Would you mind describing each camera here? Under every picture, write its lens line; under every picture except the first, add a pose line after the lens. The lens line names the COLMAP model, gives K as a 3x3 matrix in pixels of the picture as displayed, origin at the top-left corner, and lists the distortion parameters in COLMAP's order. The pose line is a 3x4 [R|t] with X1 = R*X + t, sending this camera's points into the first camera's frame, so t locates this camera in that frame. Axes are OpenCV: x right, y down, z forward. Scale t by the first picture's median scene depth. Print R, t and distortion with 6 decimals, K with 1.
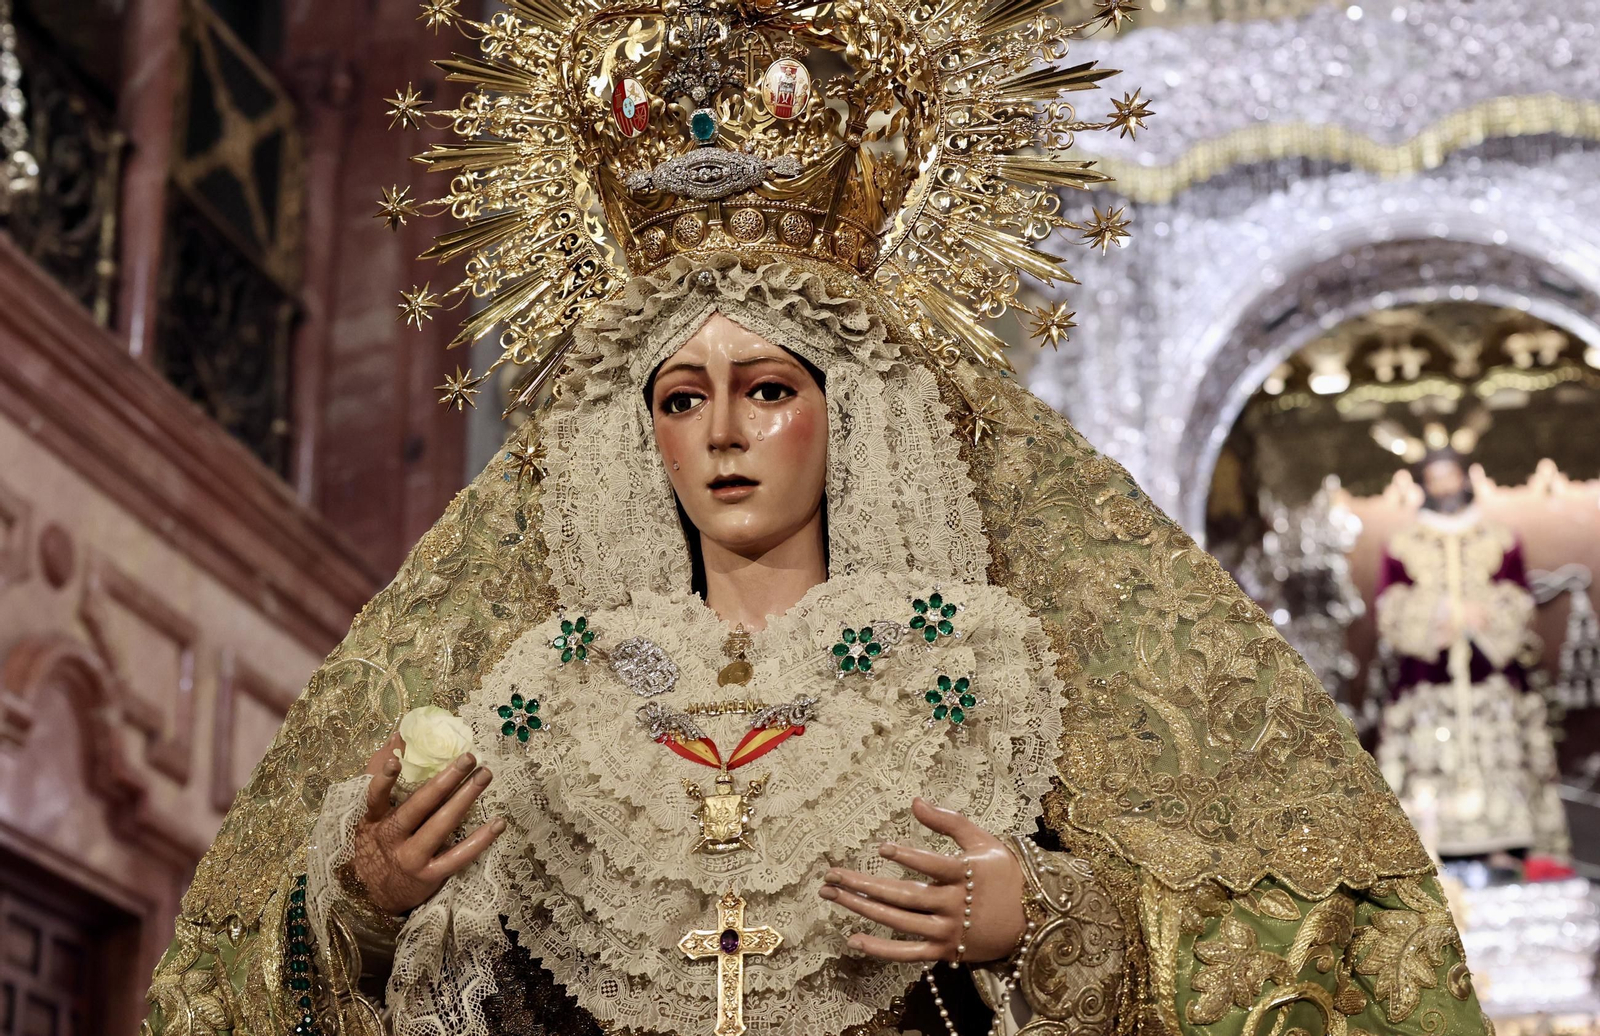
lens RADIAL K [[3399.5, 0, 738.4], [0, 3399.5, 462.4], [0, 0, 1]] dist [-0.098209, -0.029715]
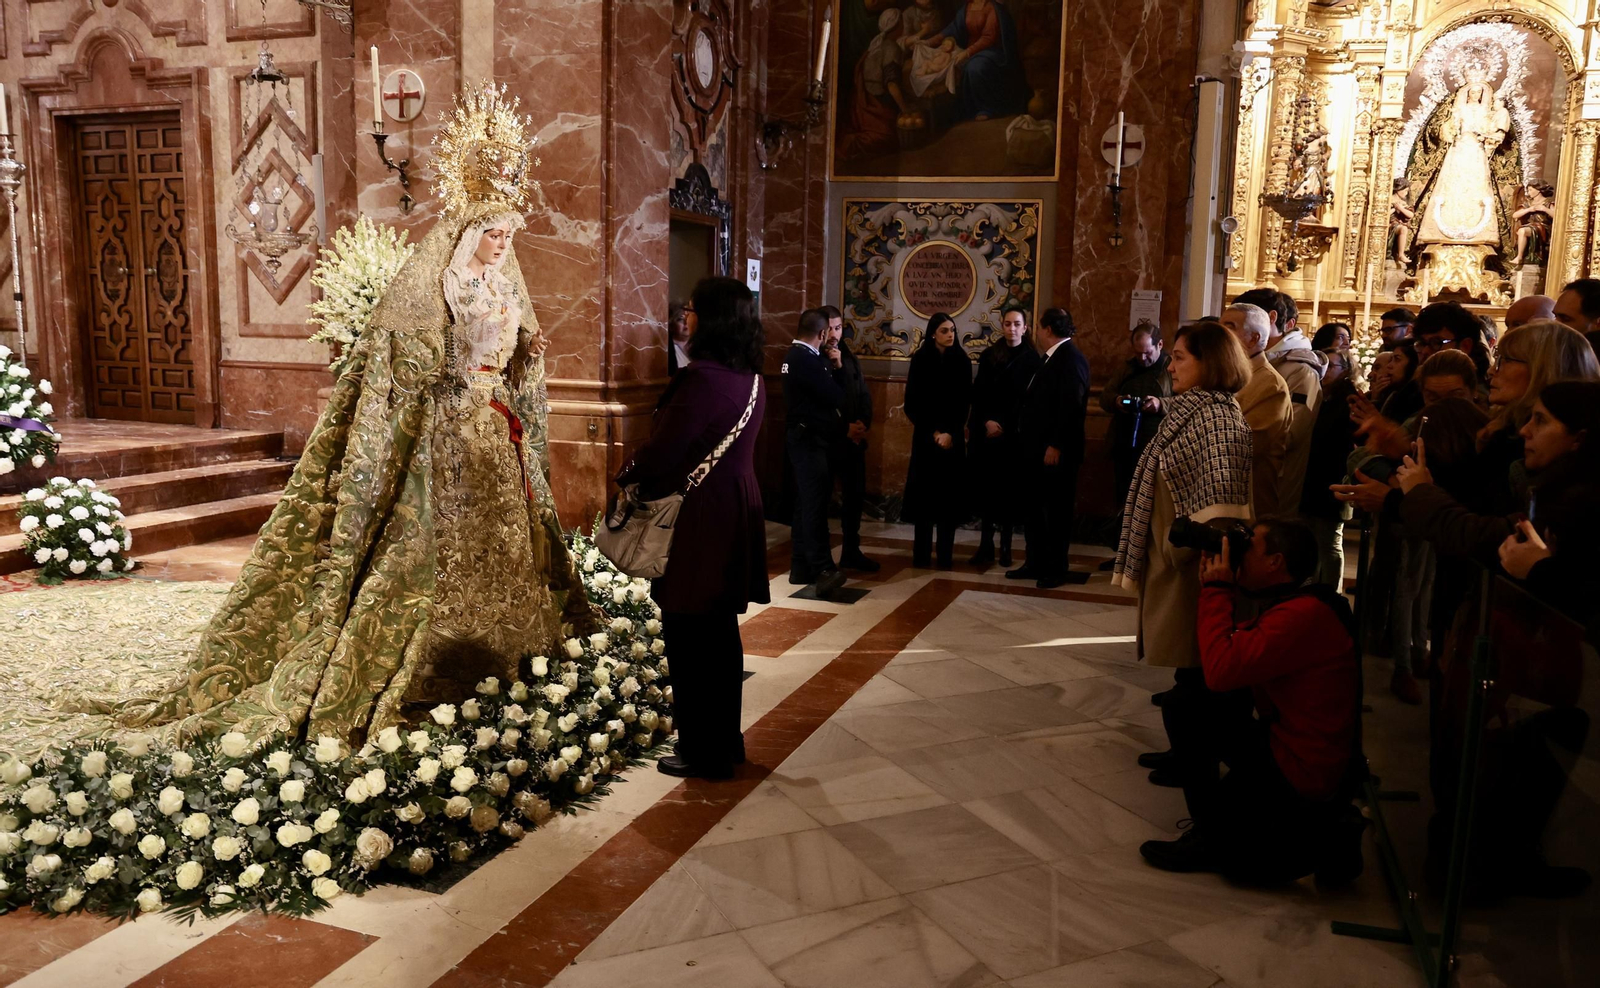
lens RADIAL K [[1209.9, 0, 839.4], [0, 1209.9, 535.1], [0, 0, 1]] dist [-0.100377, 0.070753]
pose [[0.049912, -0.180642, 0.982282, -1.755834], [-0.374542, 0.908347, 0.186077, -0.132006], [-0.925865, -0.377194, -0.022321, 0.422413]]
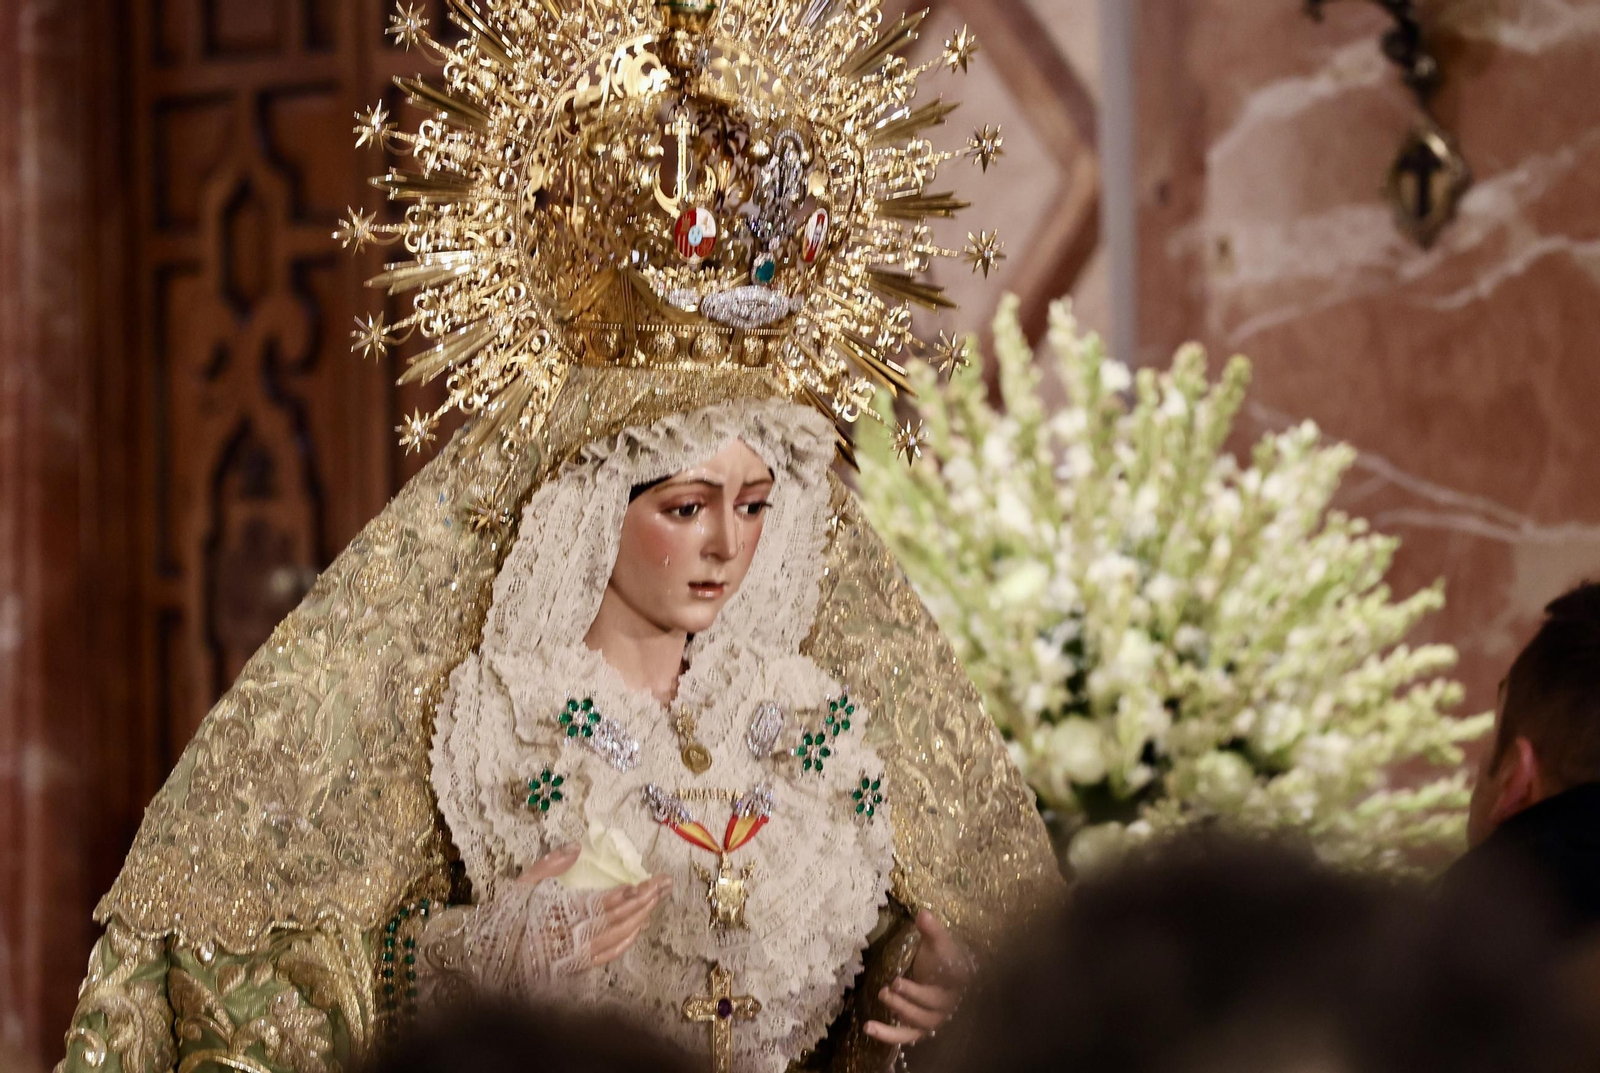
lens RADIAL K [[10918.0, 0, 708.0], [0, 10918.0, 564.7], [0, 0, 1]] dist [1.927565, 1.246666]
pose [[0.625308, -0.004446, 0.780365, -2.774802], [-0.258719, 0.942248, 0.212681, -0.755291], [-0.736243, -0.334886, 0.588045, -1.089622]]
